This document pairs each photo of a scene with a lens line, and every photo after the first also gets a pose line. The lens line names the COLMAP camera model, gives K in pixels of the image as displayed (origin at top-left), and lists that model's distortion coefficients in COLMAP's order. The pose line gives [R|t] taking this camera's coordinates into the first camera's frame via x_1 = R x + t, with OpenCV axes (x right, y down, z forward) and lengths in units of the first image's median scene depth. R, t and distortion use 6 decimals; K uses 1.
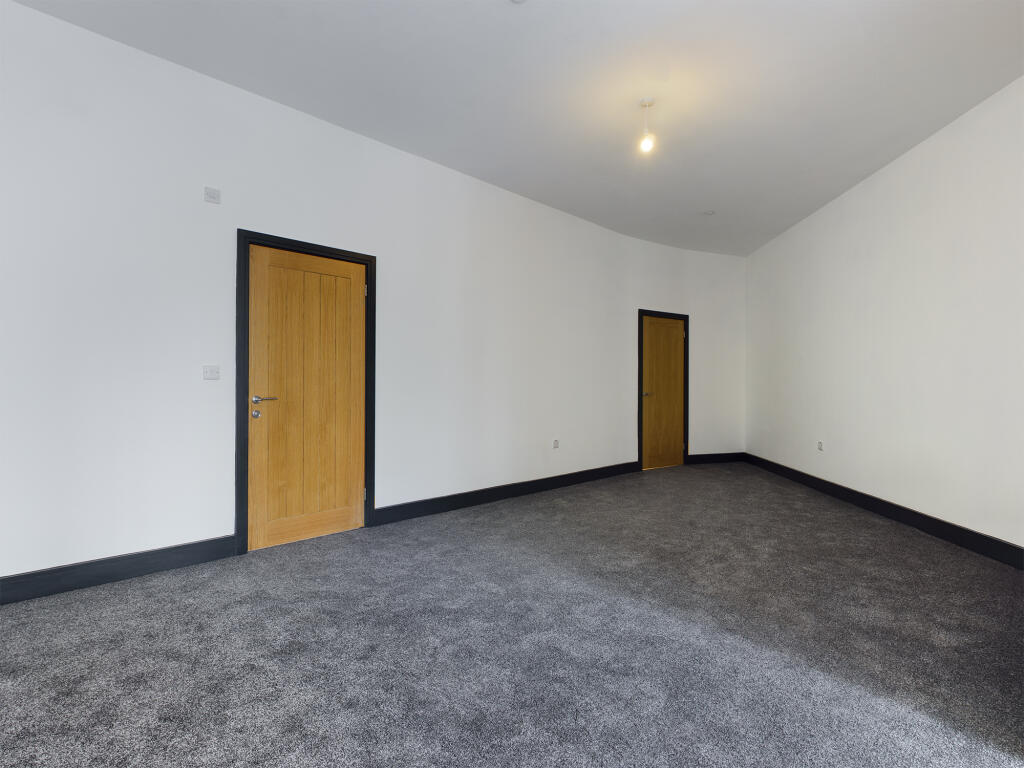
lens RADIAL K [[533.5, 0, 509.4], [0, 533.5, 381.5], [0, 0, 1]] dist [-0.000186, 0.002096]
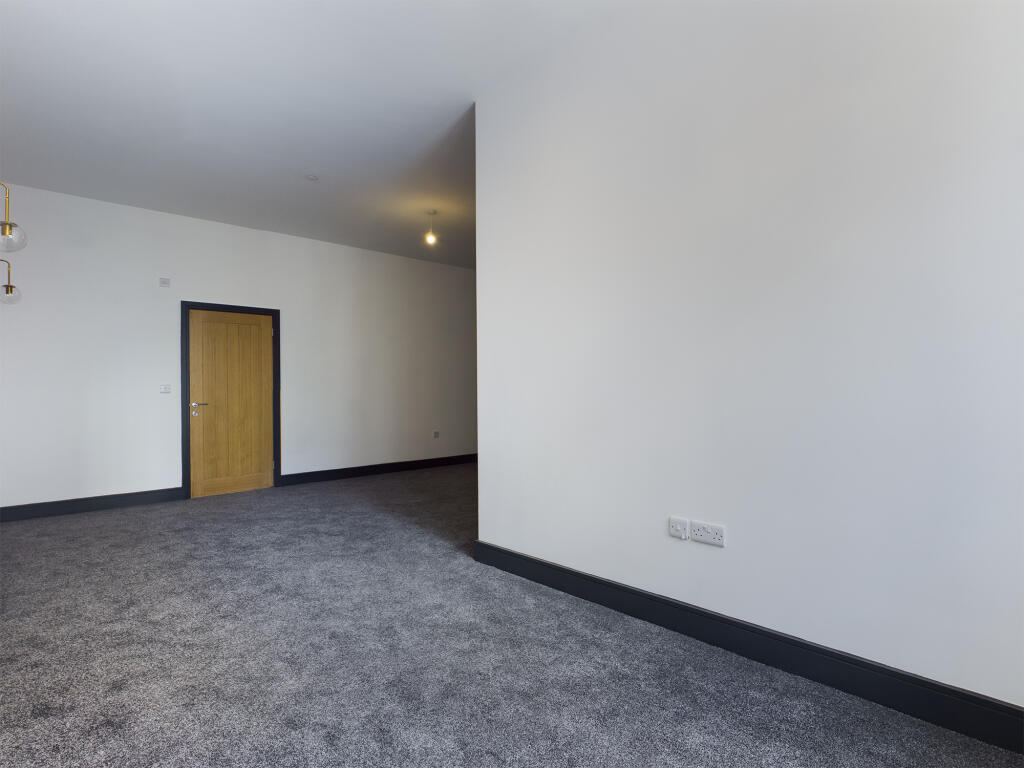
lens RADIAL K [[533.5, 0, 514.7], [0, 533.5, 387.2], [0, 0, 1]] dist [-0.000186, 0.002096]
pose [[0.998008, -0.021725, -0.059231, 0.585419], [0.021672, 0.999764, -0.001544, 0.003699], [0.059251, 0.000257, 0.998243, -0.557740]]
